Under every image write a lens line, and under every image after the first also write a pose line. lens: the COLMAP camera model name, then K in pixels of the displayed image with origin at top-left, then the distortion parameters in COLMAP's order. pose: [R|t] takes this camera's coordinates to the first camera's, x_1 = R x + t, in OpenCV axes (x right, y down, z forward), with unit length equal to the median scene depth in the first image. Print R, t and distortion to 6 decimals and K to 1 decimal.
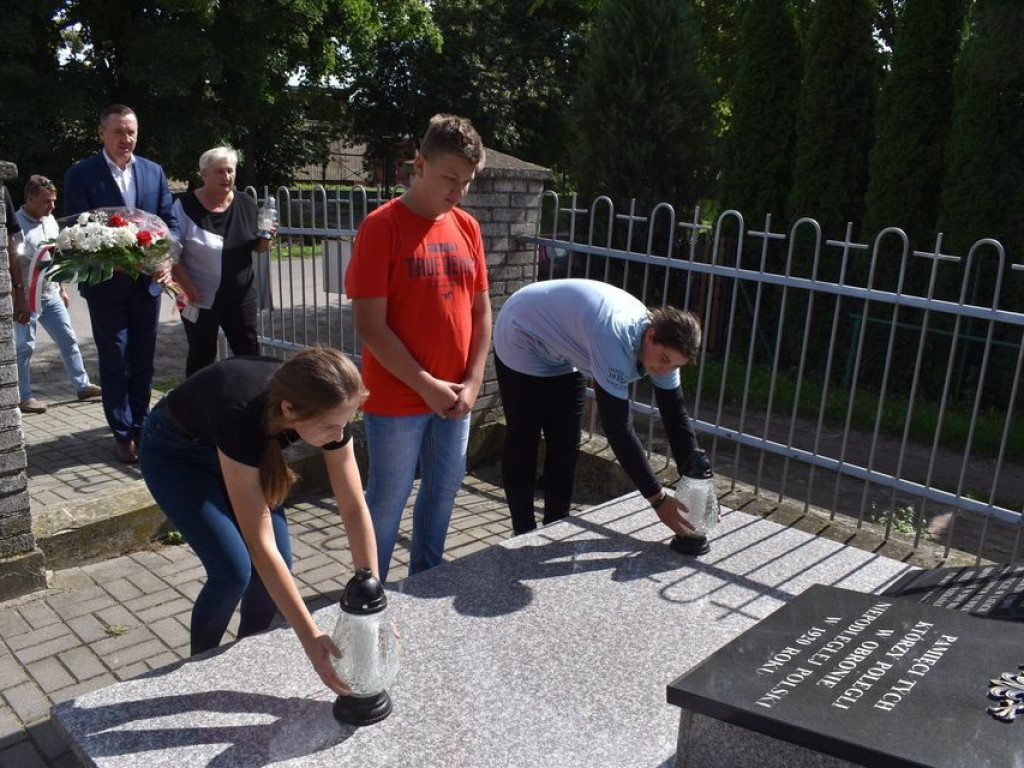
lens RADIAL K [[893.8, 0, 513.6], [0, 893.8, 381.7], [0, 0, 1]] dist [-0.101138, 0.020704]
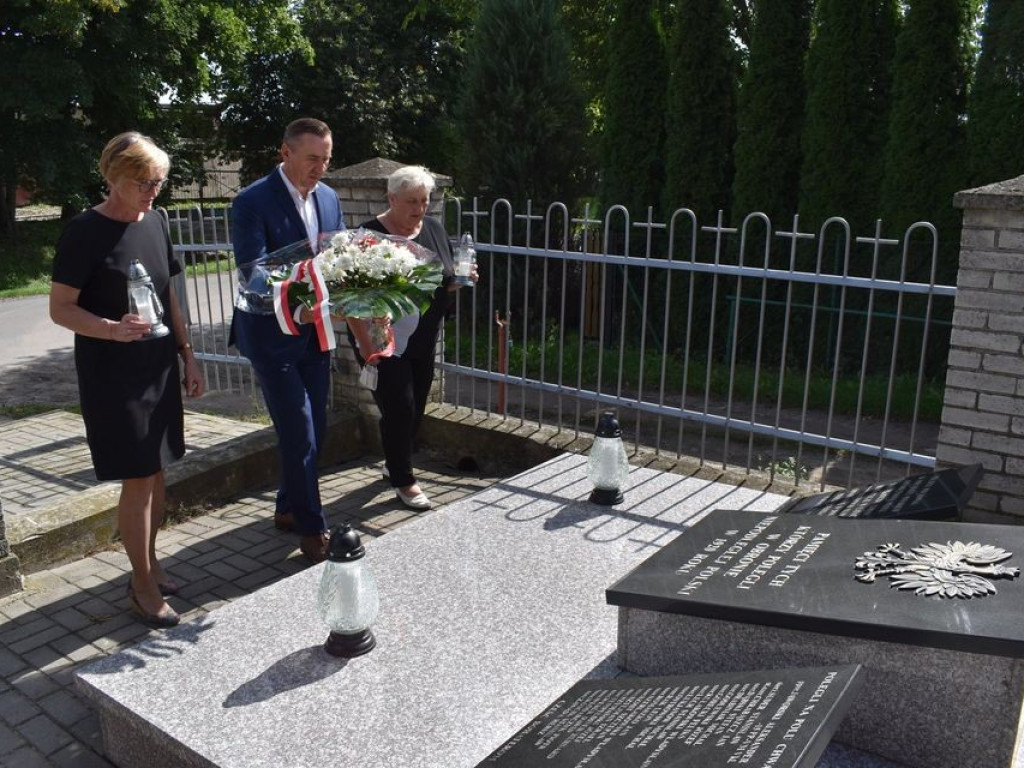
lens RADIAL K [[893.8, 0, 508.9], [0, 893.8, 385.7], [0, 0, 1]] dist [-0.101138, 0.020704]
pose [[0.990248, -0.072997, 0.118657, -0.040654], [0.073119, 0.997318, 0.003326, 0.020896], [-0.118582, 0.005382, 0.992930, -0.103551]]
